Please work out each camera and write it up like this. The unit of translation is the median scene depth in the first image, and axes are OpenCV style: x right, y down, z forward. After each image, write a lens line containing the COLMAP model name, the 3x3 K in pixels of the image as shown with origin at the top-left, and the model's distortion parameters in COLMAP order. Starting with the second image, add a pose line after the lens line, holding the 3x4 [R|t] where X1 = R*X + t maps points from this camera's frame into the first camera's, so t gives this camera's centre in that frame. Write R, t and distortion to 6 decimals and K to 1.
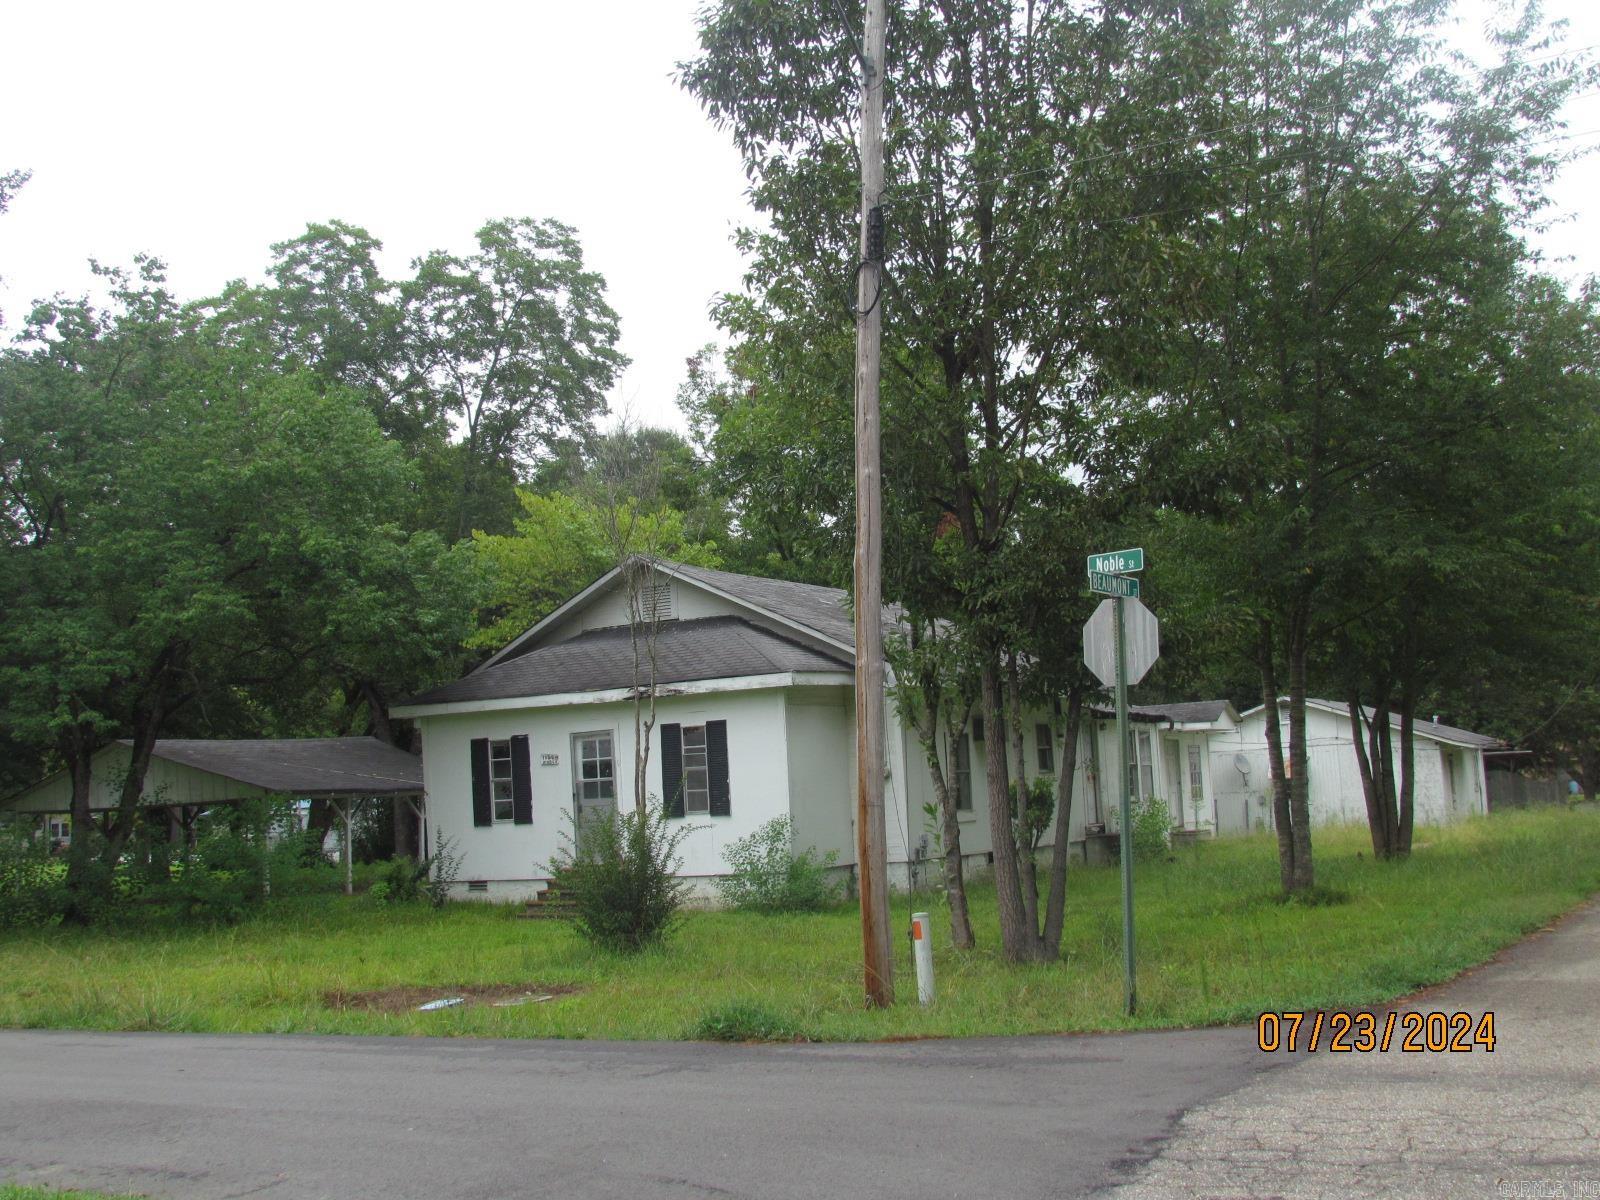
lens RADIAL K [[1801.8, 0, 800.5], [0, 1801.8, 599.8], [0, 0, 1]] dist [-0.041815, 0.000000]
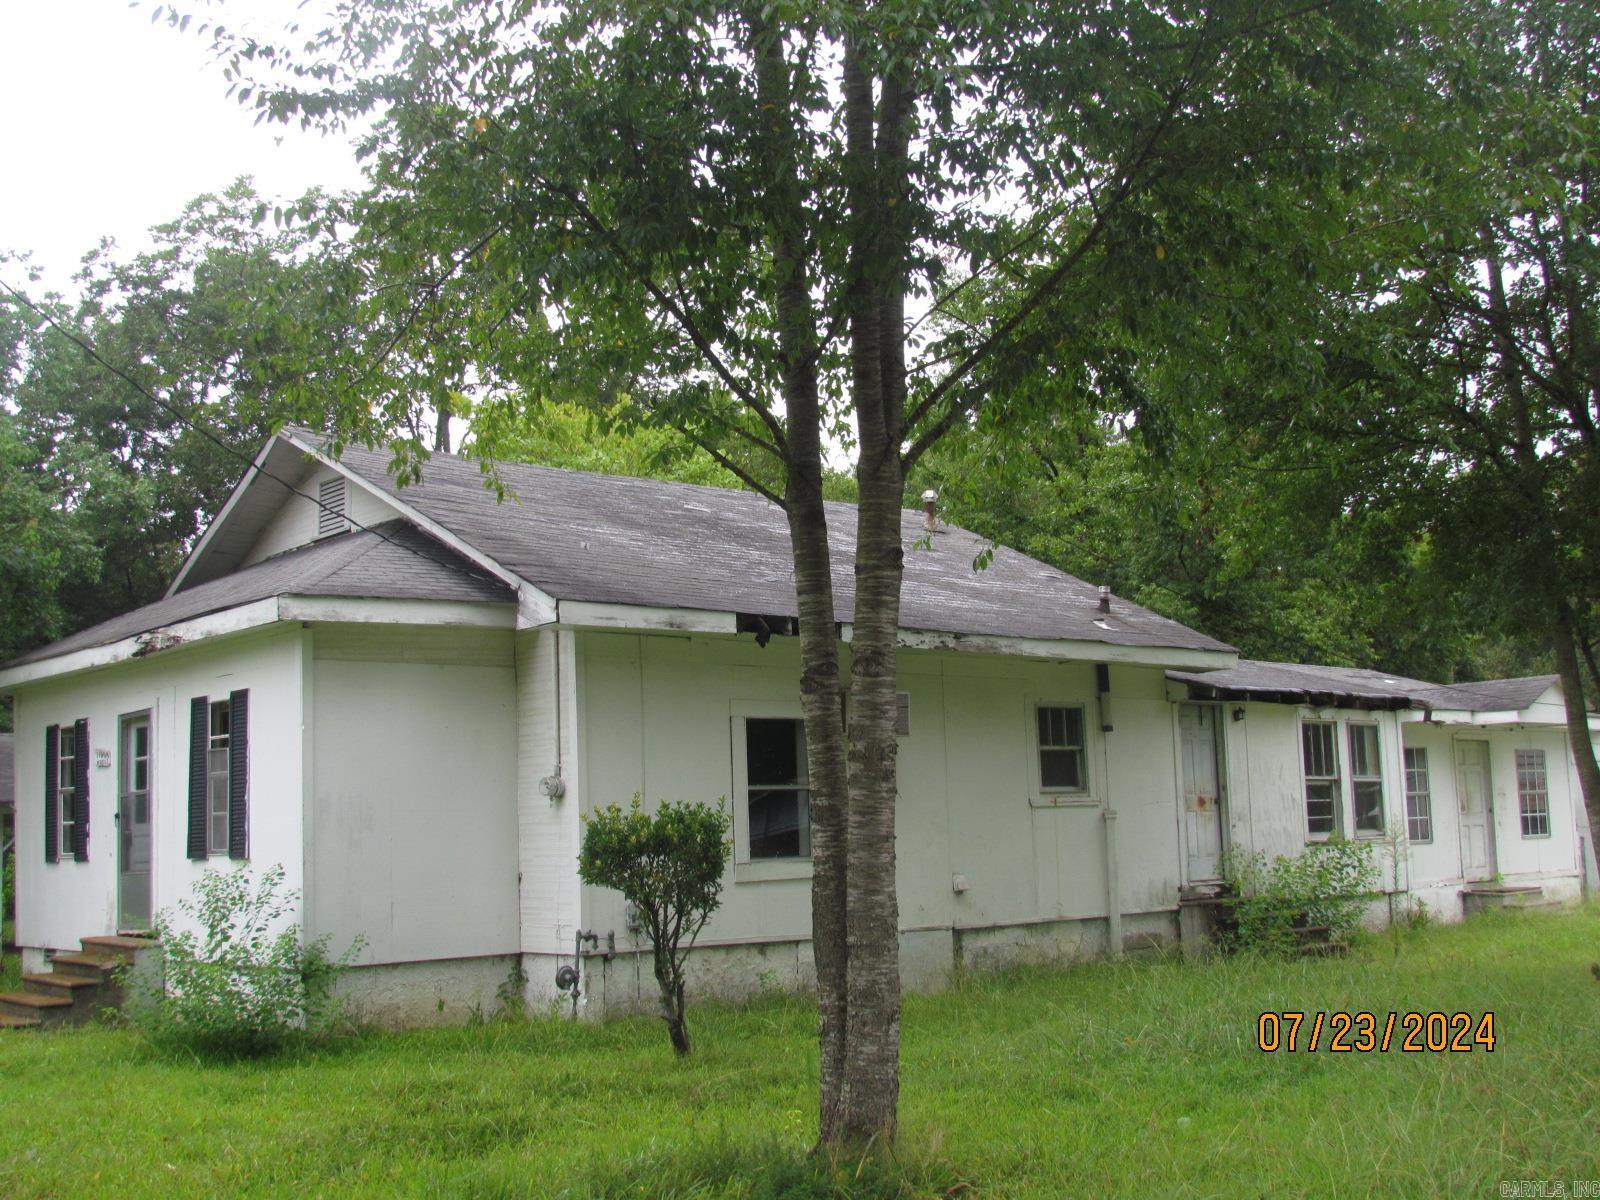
lens RADIAL K [[1801.8, 0, 800.0], [0, 1801.8, 601.5], [0, 0, 1]] dist [-0.041815, 0.000000]
pose [[0.941958, -0.020779, -0.335088, 0.249225], [0.019385, 0.999784, -0.007504, 0.038329], [0.335171, 0.000573, 0.942157, 0.433084]]
